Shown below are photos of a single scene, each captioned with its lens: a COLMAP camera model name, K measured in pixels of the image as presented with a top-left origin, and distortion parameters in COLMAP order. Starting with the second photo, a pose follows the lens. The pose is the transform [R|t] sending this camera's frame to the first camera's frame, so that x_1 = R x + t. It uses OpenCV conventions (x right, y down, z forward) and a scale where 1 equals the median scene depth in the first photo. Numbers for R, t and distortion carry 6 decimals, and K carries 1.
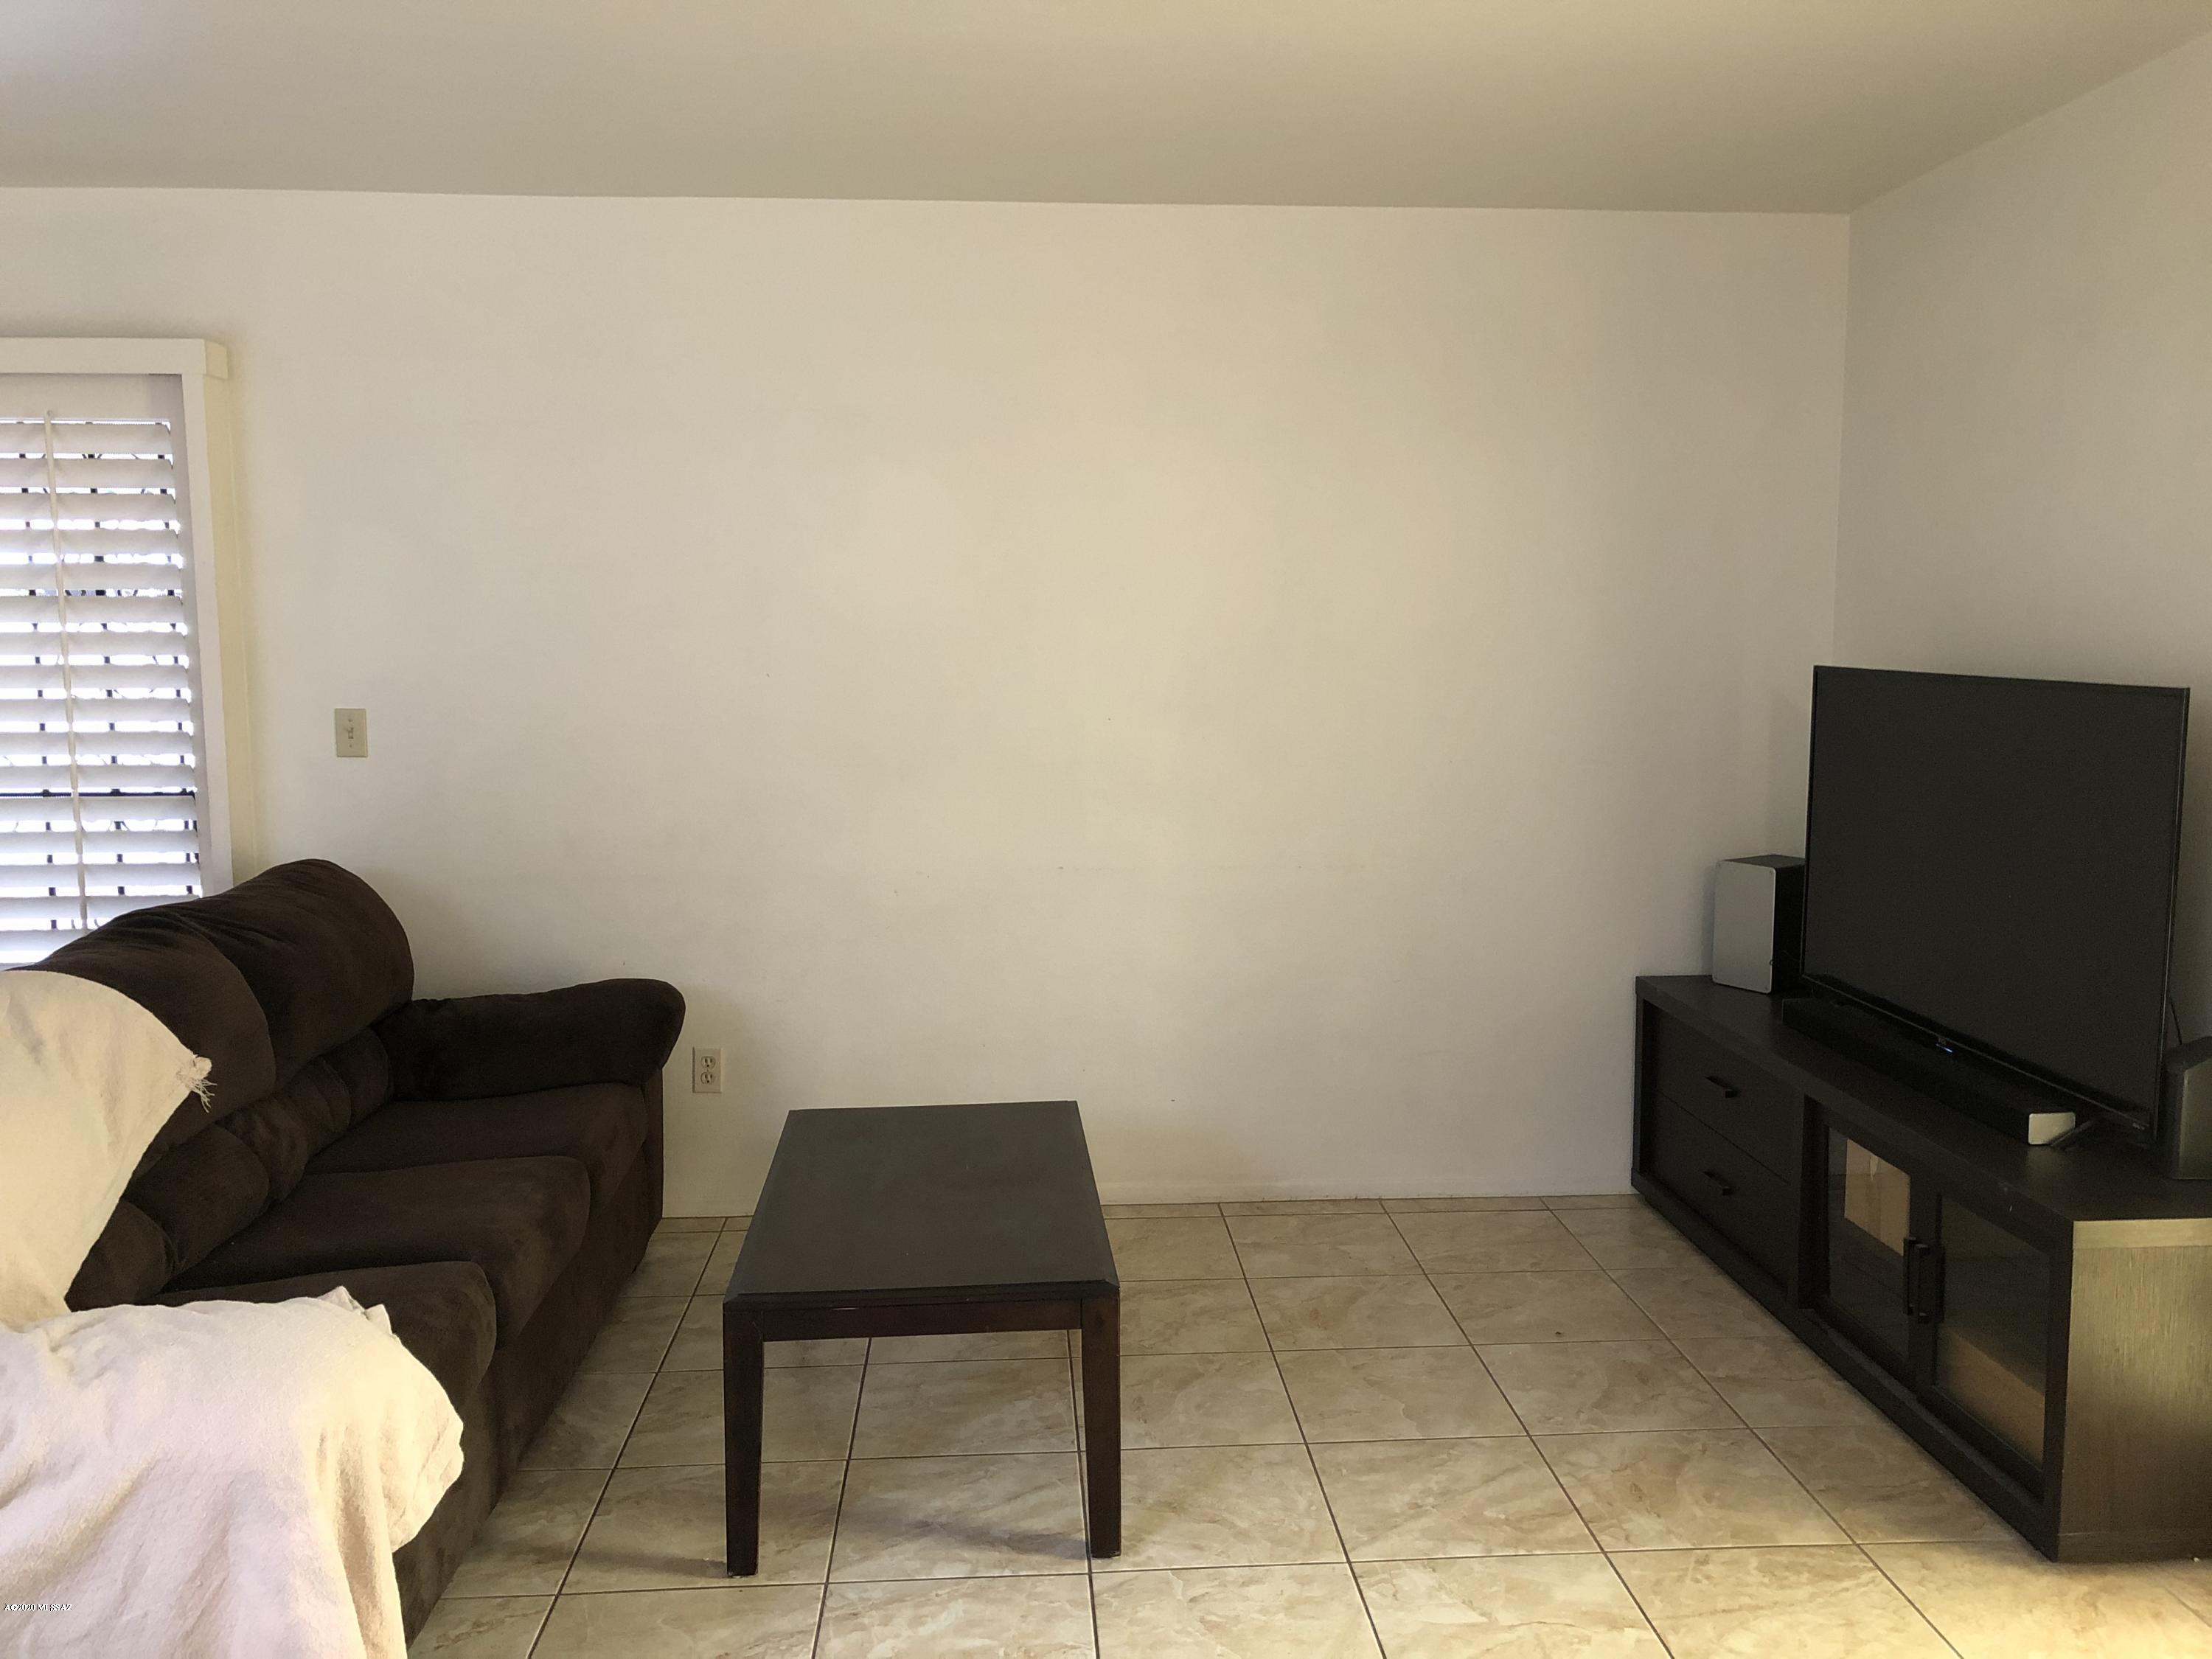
lens RADIAL K [[1804.6, 0, 1106.0], [0, 1804.6, 828.7], [0, 0, 1]] dist [0.042626, -0.040787]
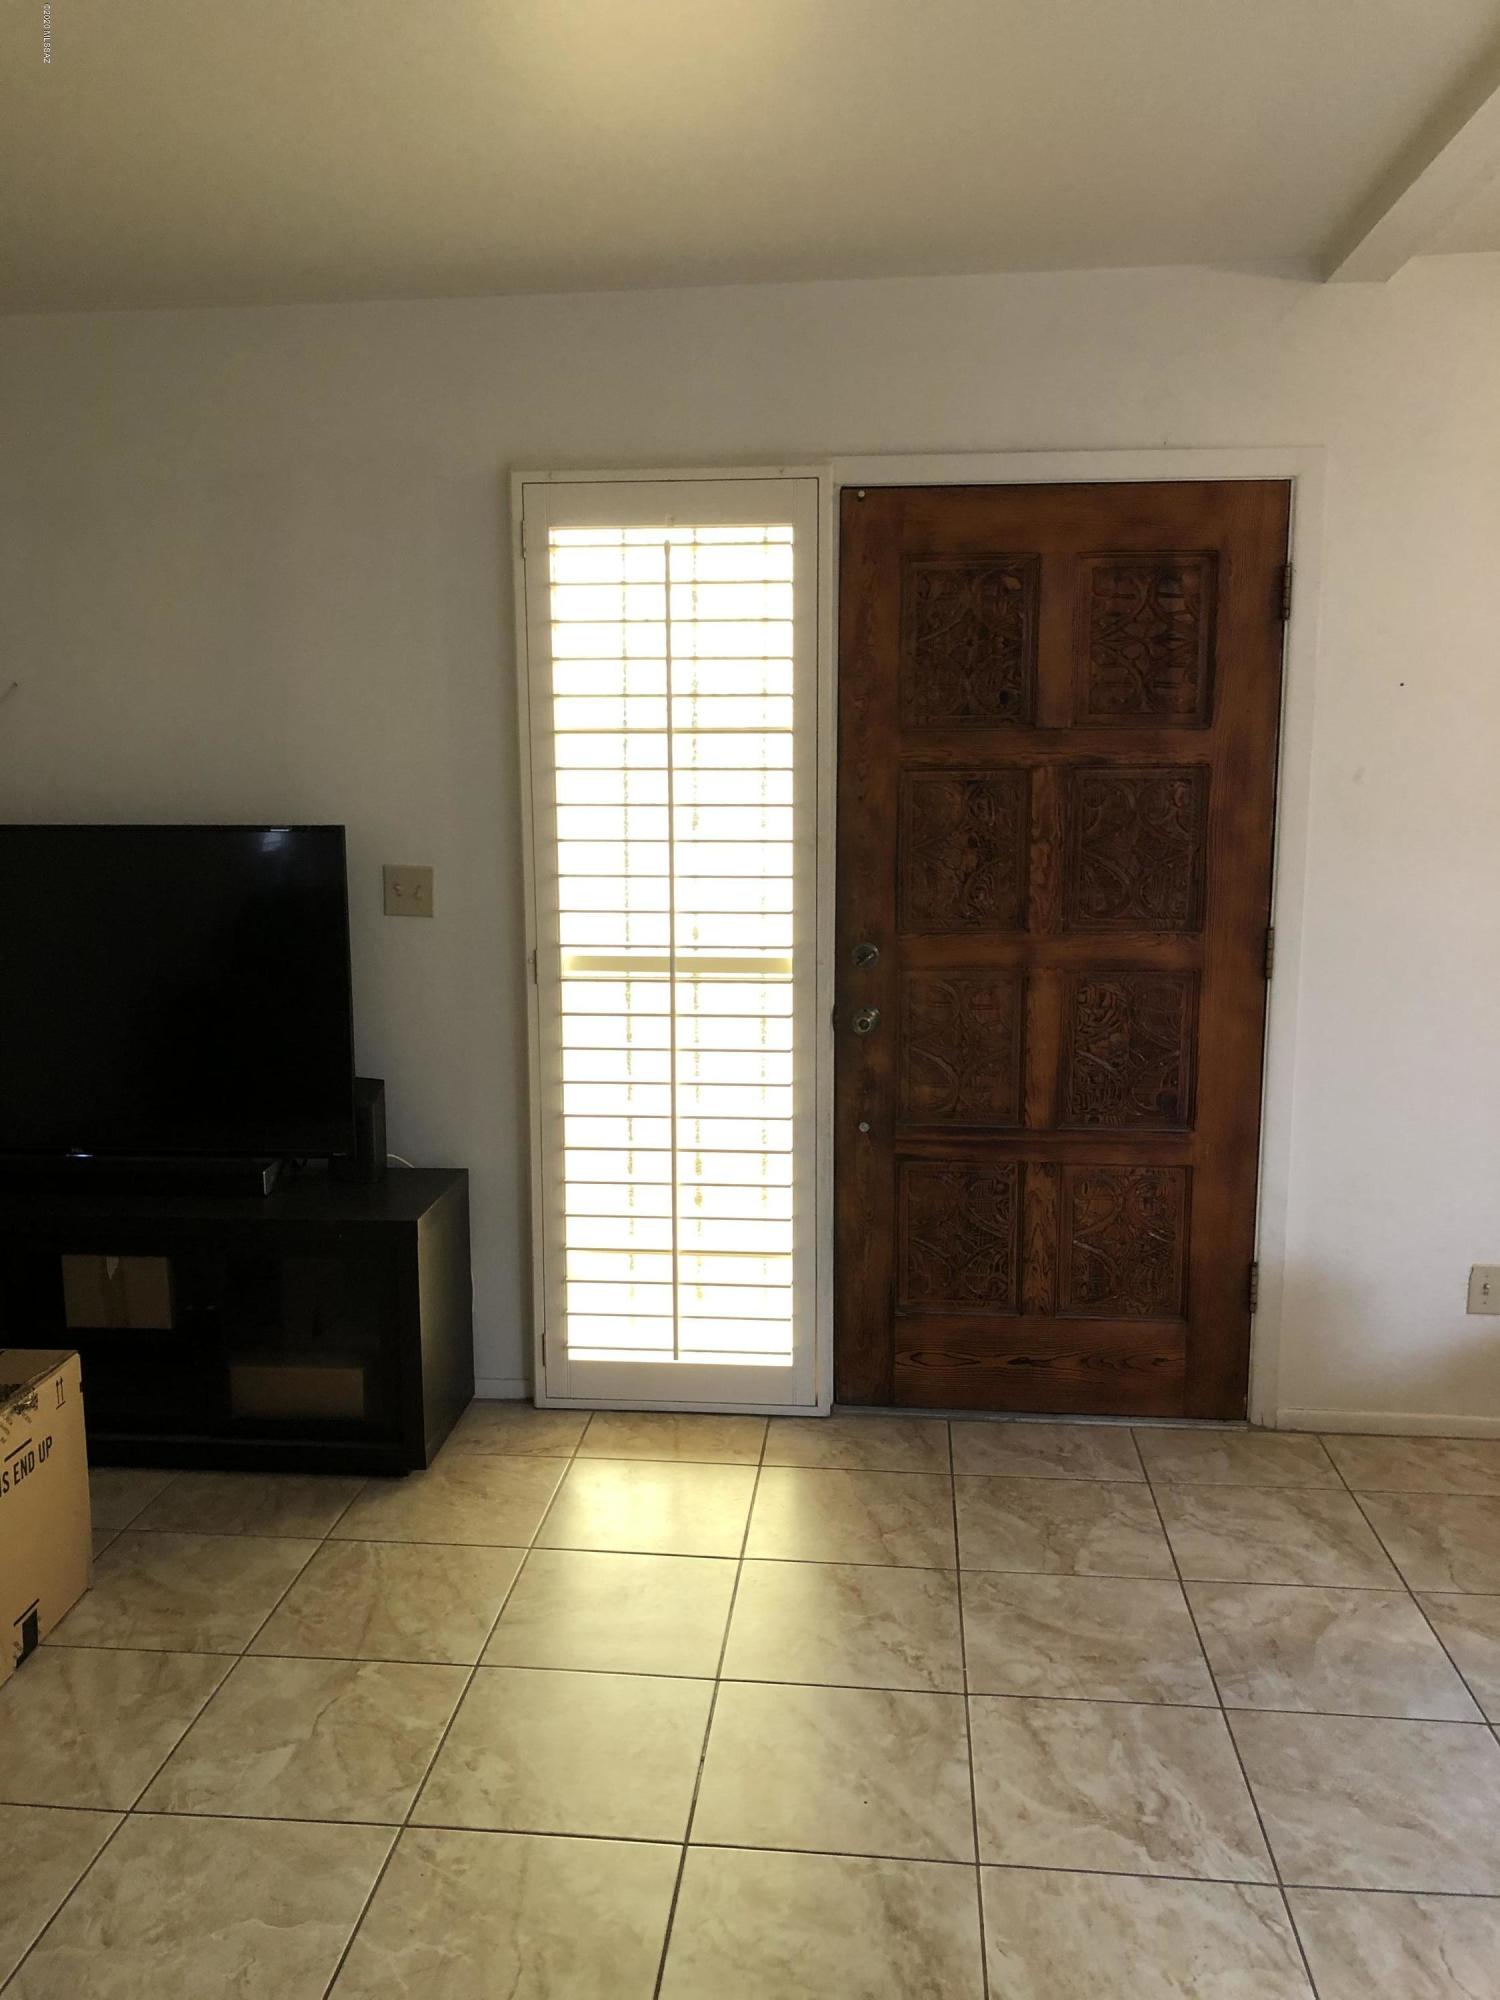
lens RADIAL K [[1631.7, 0, 763.8], [0, 1631.7, 1003.4], [0, 0, 1]] dist [0.042626, -0.040787]
pose [[0.142061, -0.148260, 0.978692, -0.540329], [0.115779, 0.984422, 0.132323, -0.067211], [-0.983064, 0.094514, 0.157013, 0.483945]]
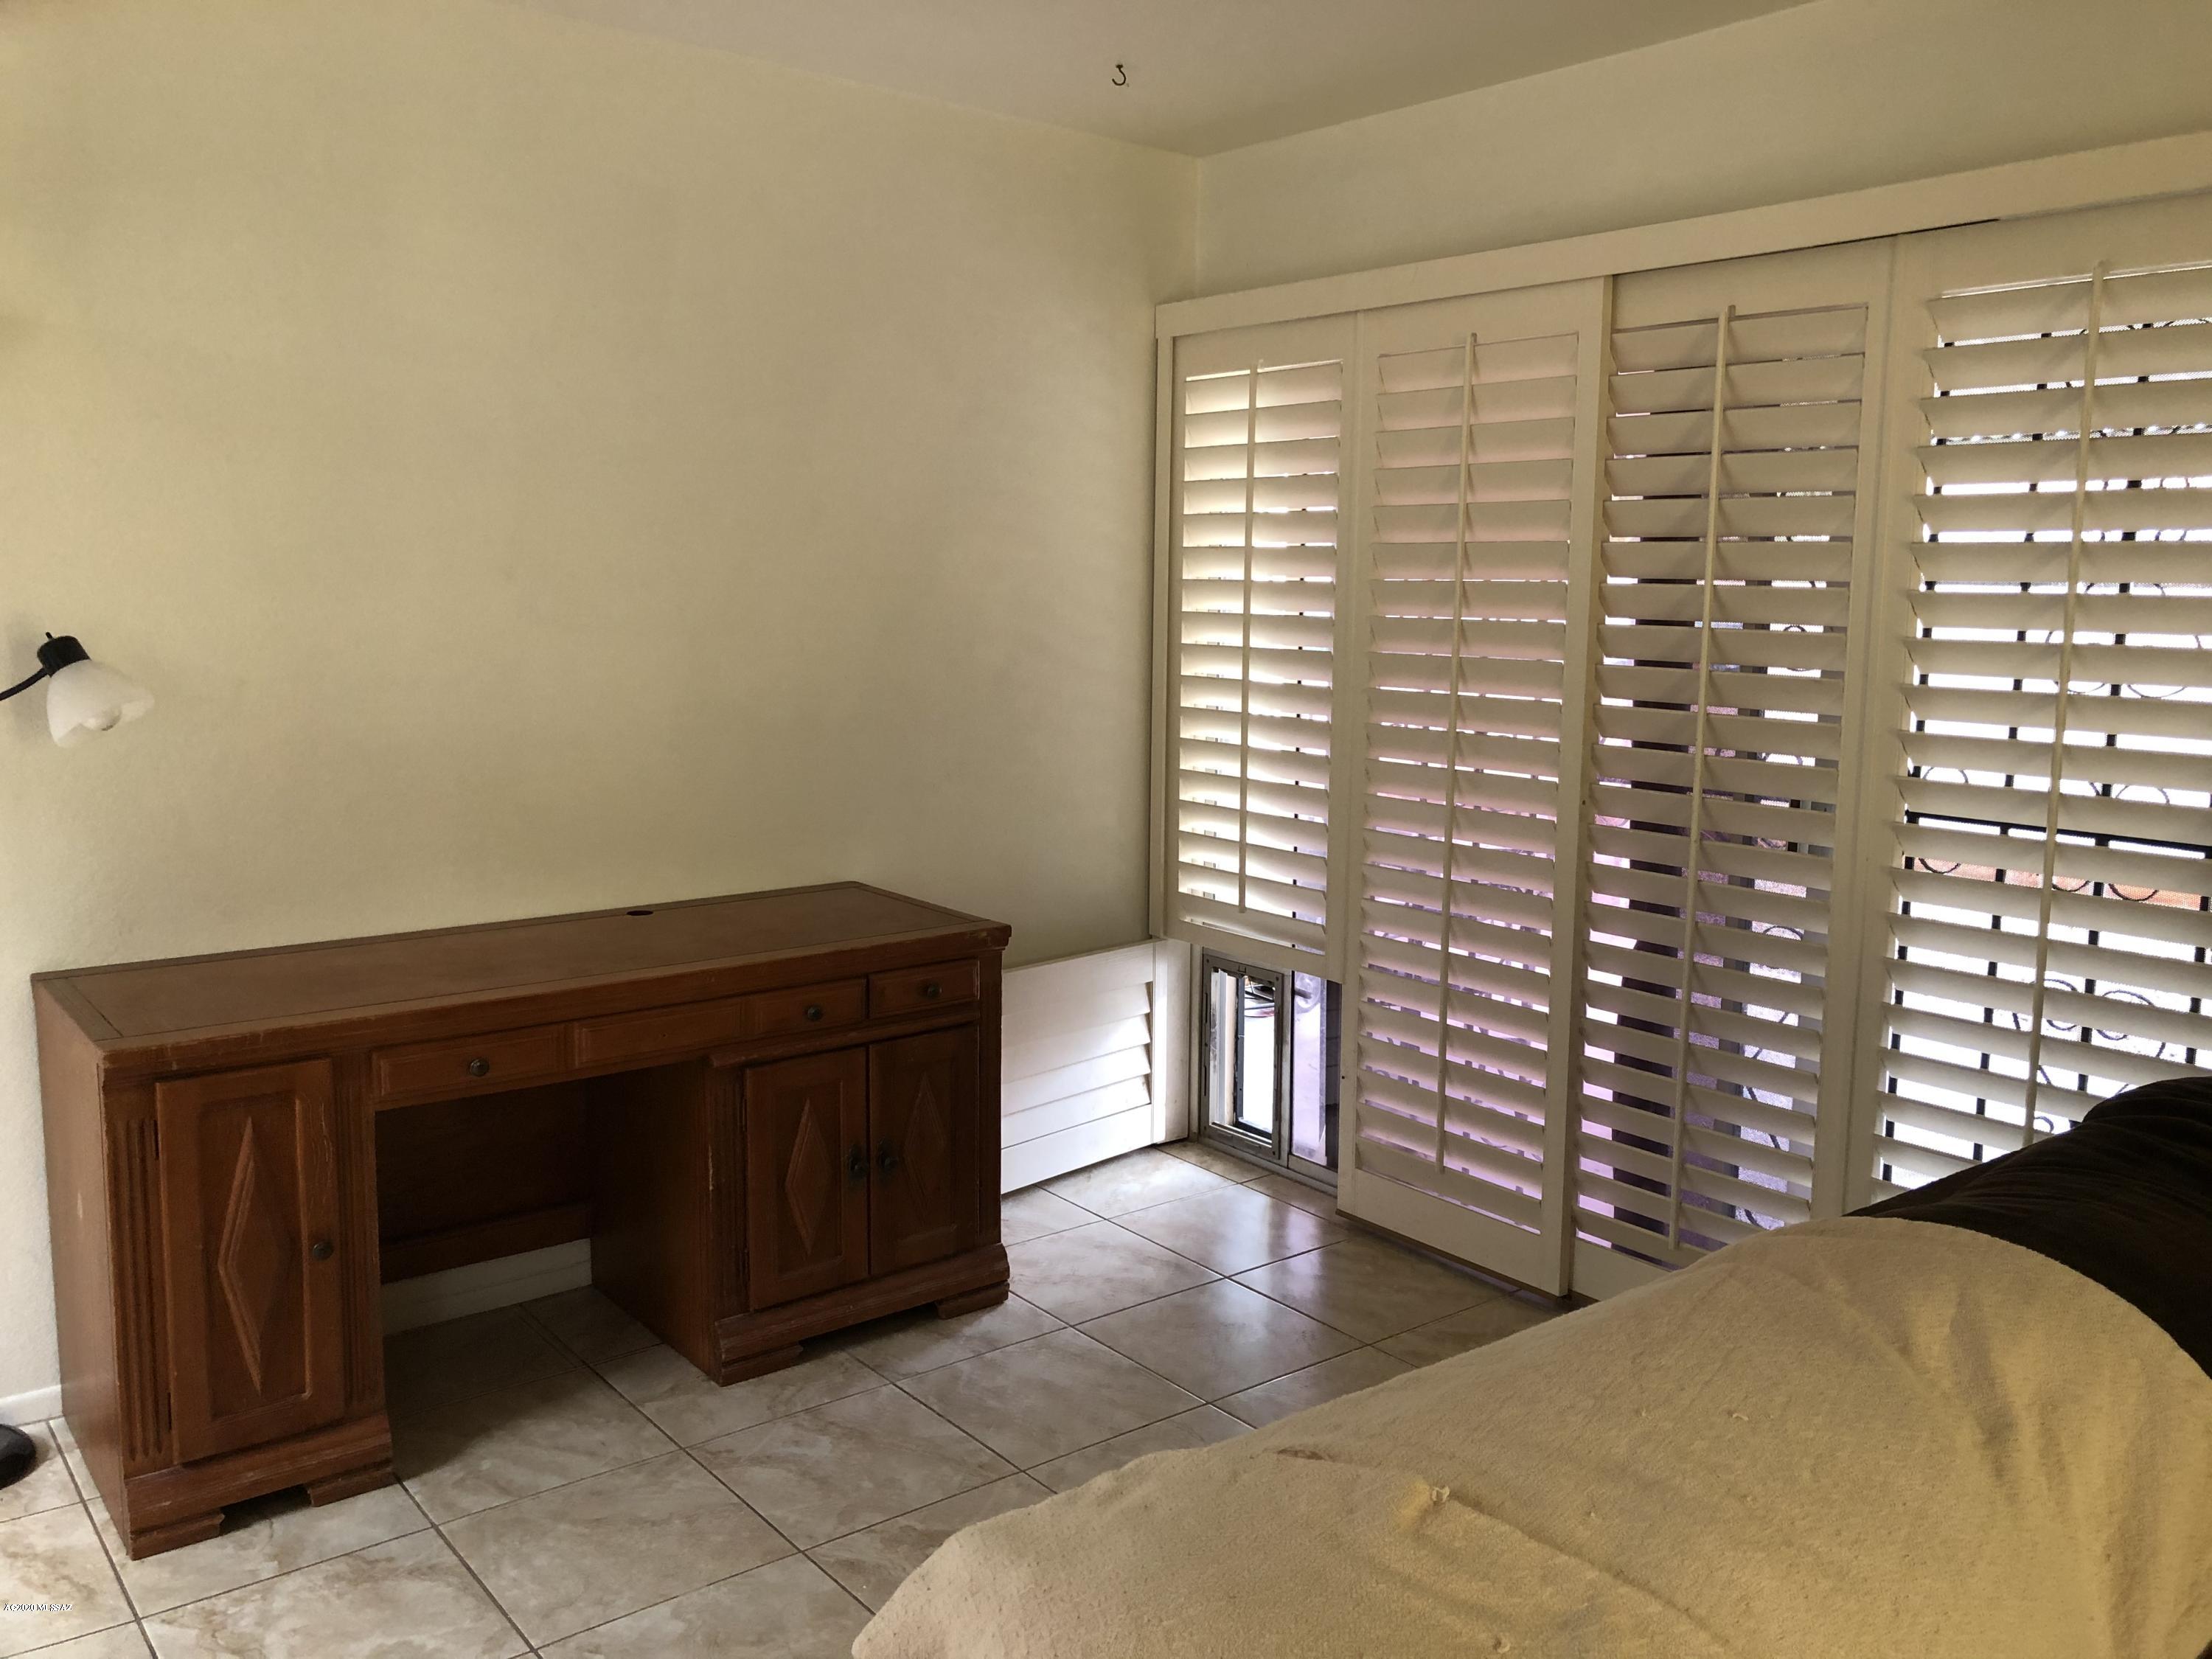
lens RADIAL K [[1804.6, 0, 1098.2], [0, 1804.6, 818.9], [0, 0, 1]] dist [0.042626, -0.040787]
pose [[0.571406, 0.119958, -0.811853, -0.308644], [-0.105697, 0.991777, 0.072151, -0.051435], [0.813833, 0.044583, 0.579386, 0.452875]]
